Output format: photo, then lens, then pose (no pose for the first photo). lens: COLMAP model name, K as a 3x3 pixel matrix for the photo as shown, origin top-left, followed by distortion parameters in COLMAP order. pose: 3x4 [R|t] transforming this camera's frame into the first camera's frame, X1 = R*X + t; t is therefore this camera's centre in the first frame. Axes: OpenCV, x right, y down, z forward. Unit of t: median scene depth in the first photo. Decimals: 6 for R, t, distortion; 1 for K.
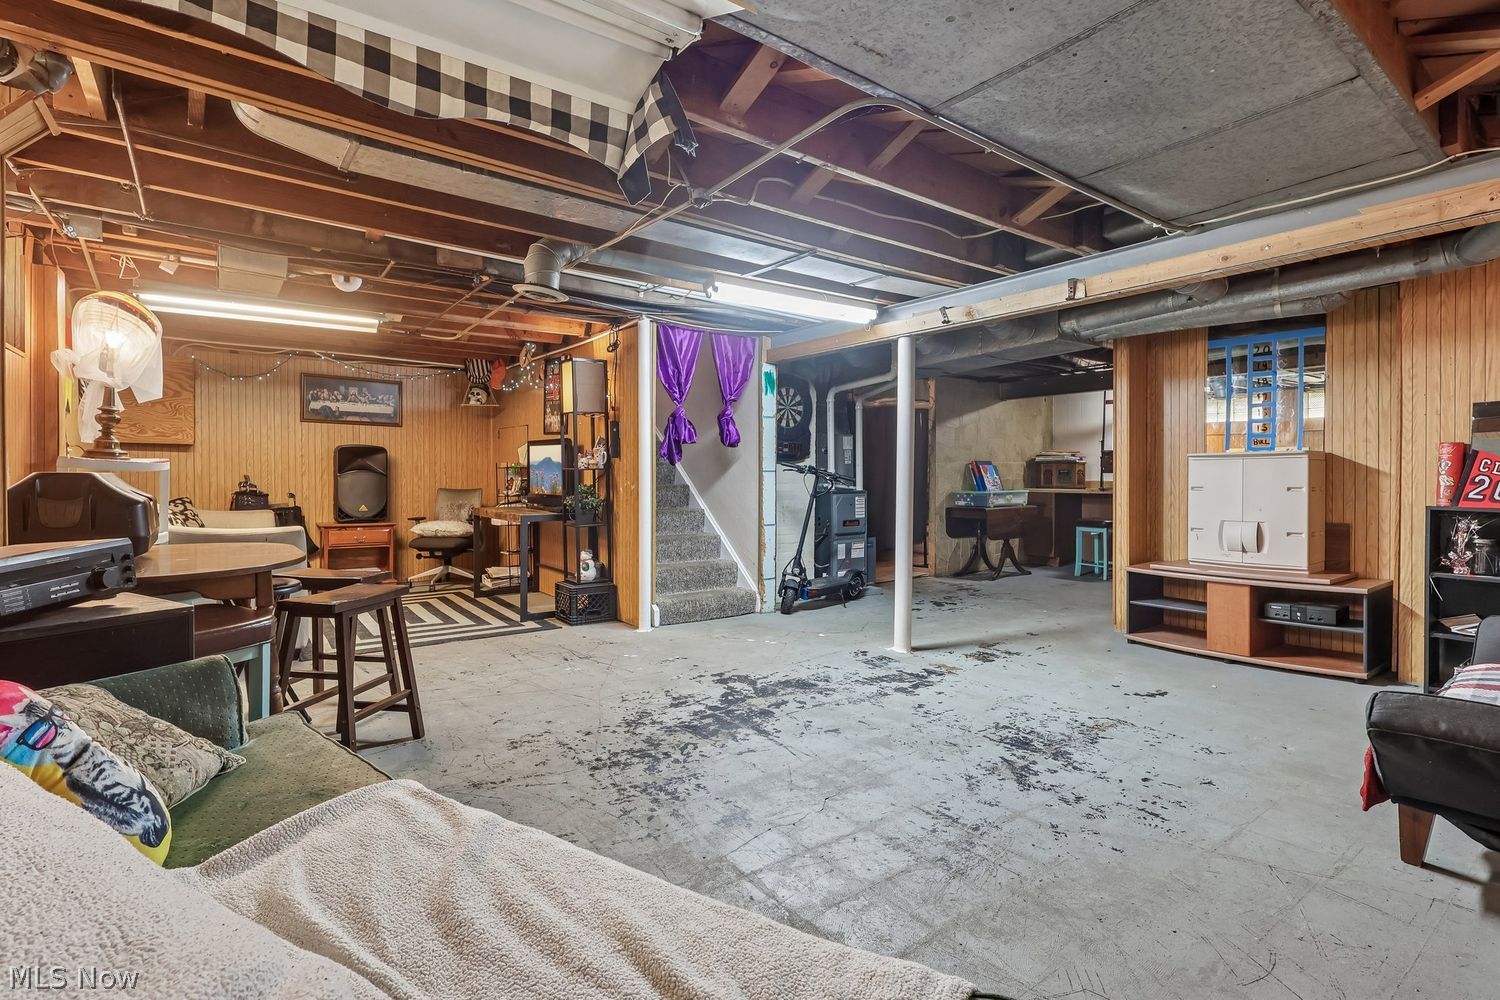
lens RADIAL K [[708.6, 0, 729.5], [0, 708.6, 479.9], [0, 0, 1]] dist [-0.003198, 0.000525]
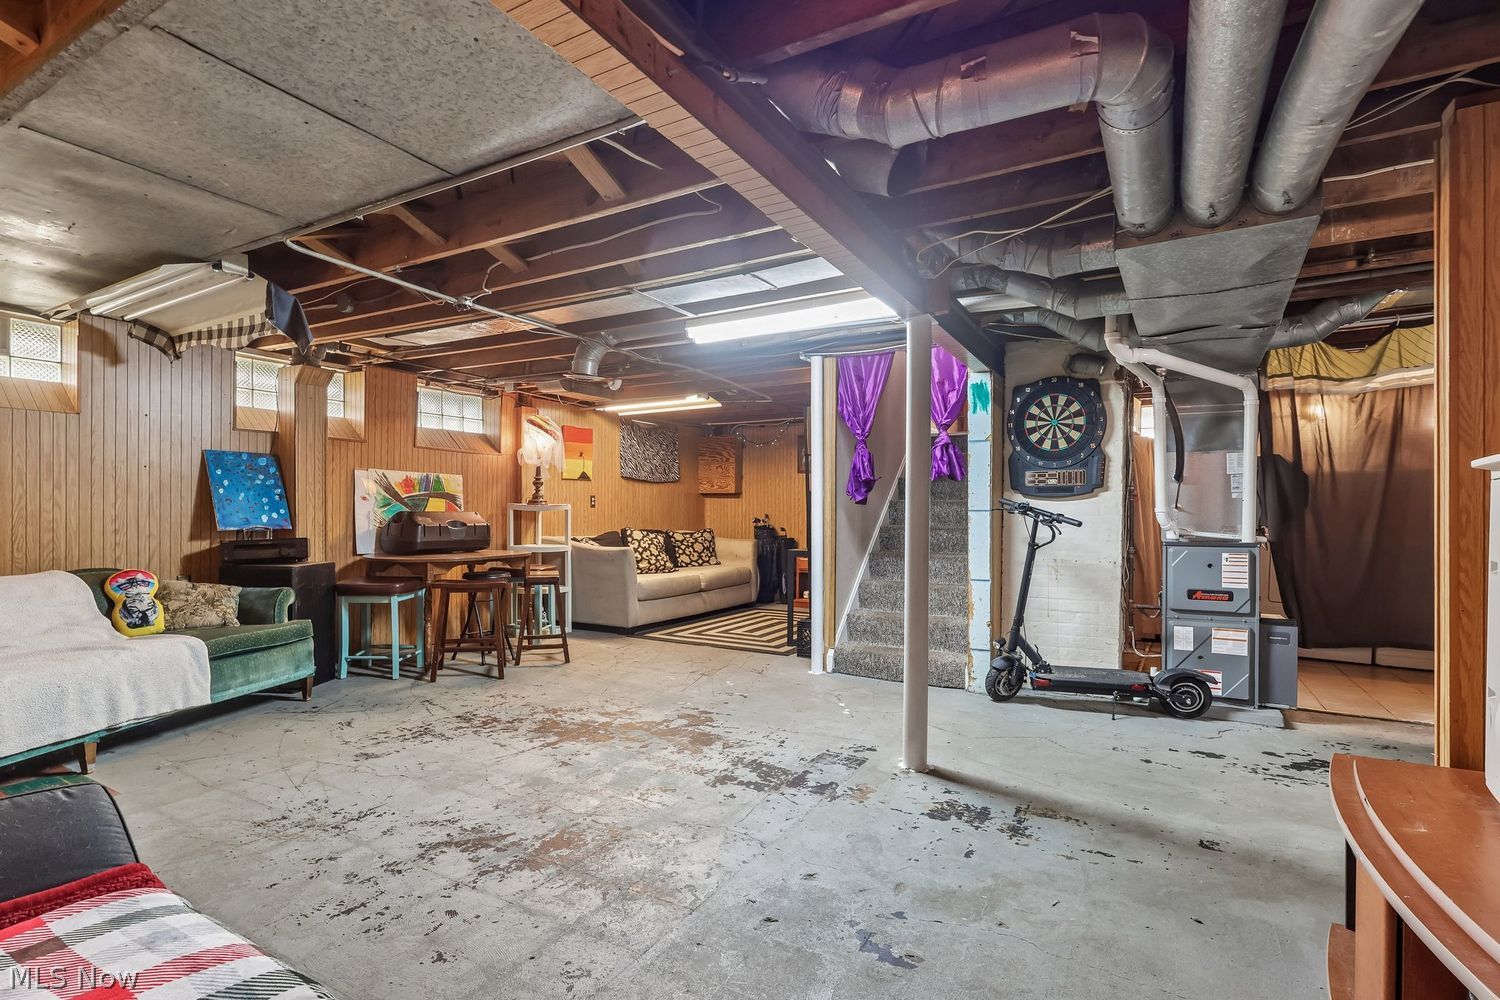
lens RADIAL K [[708.6, 0, 747.0], [0, 708.6, 506.3], [0, 0, 1]] dist [-0.003198, 0.000525]
pose [[0.413039, -0.004844, -0.910700, 1.192699], [-0.010266, 0.999898, -0.009975, -0.011628], [0.910655, 0.013470, 0.412947, 0.811592]]
